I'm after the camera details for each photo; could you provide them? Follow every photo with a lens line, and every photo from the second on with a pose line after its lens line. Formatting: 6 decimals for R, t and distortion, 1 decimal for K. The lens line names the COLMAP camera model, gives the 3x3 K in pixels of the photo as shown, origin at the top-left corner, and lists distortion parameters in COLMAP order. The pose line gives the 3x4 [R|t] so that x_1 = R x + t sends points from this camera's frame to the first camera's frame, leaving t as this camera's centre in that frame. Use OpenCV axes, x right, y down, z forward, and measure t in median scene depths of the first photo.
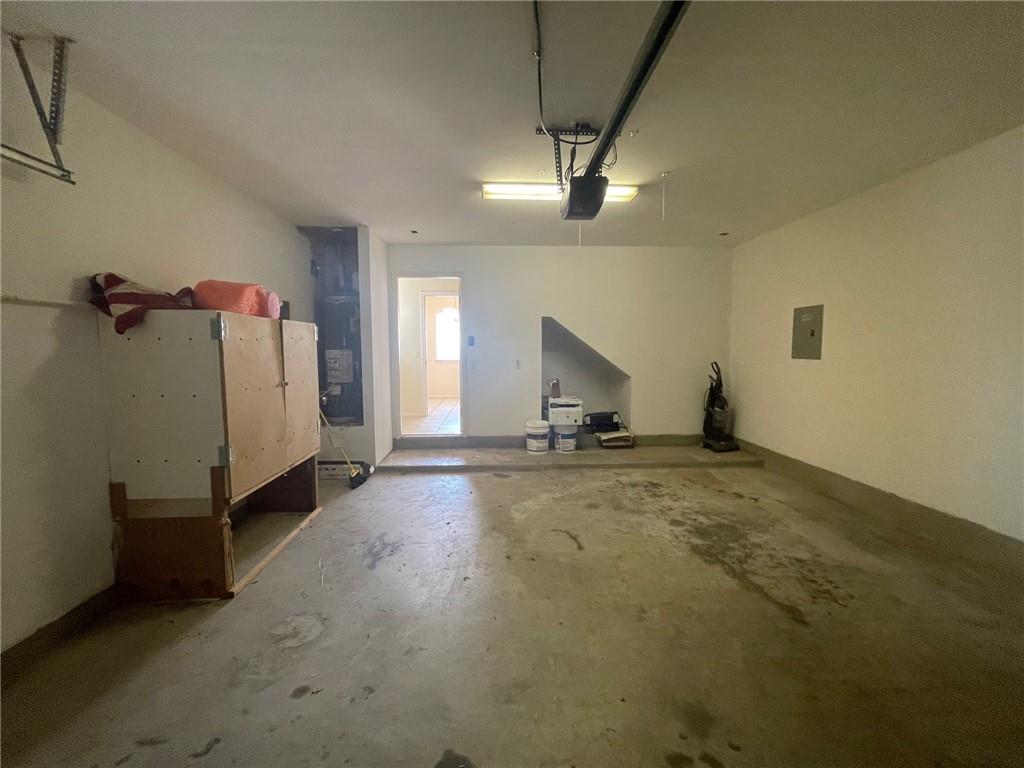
lens RADIAL K [[412.4, 0, 508.6], [0, 412.4, 379.7], [0, 0, 1]] dist [-0.002281, 0.000004]
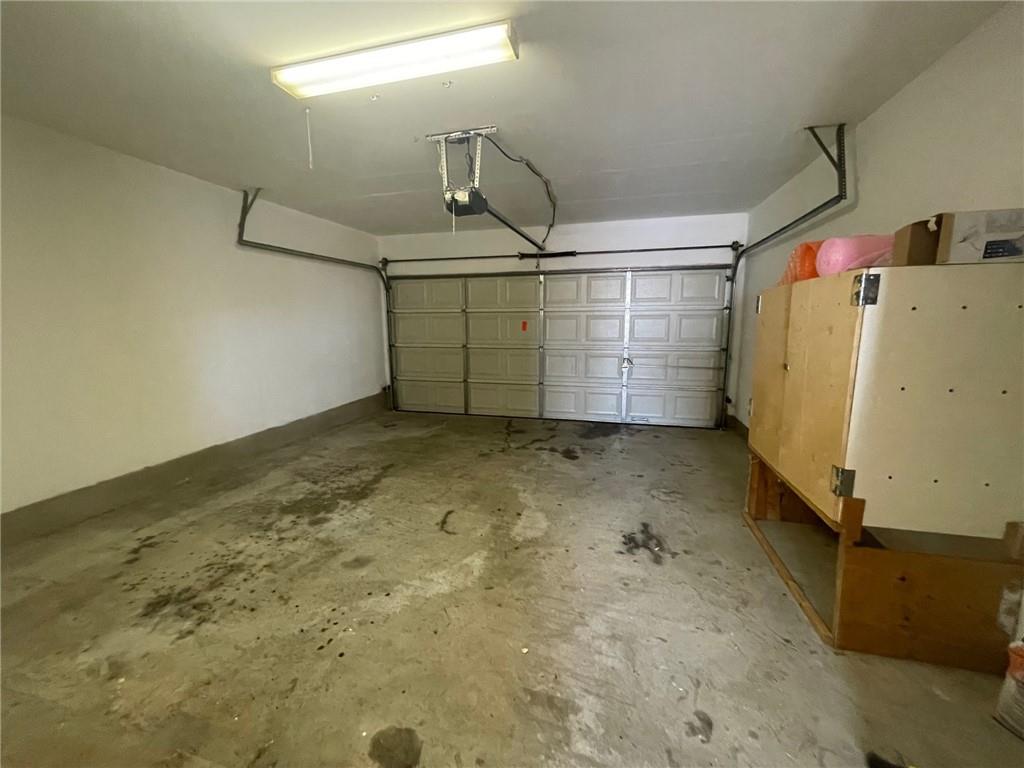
lens RADIAL K [[412.4, 0, 508.6], [0, 412.4, 379.7], [0, 0, 1]] dist [-0.002281, 0.000004]
pose [[-0.956058, -0.031366, 0.291496, -0.246303], [0.033903, 0.975762, 0.216191, -0.137642], [-0.291212, 0.216574, -0.931821, 1.704425]]
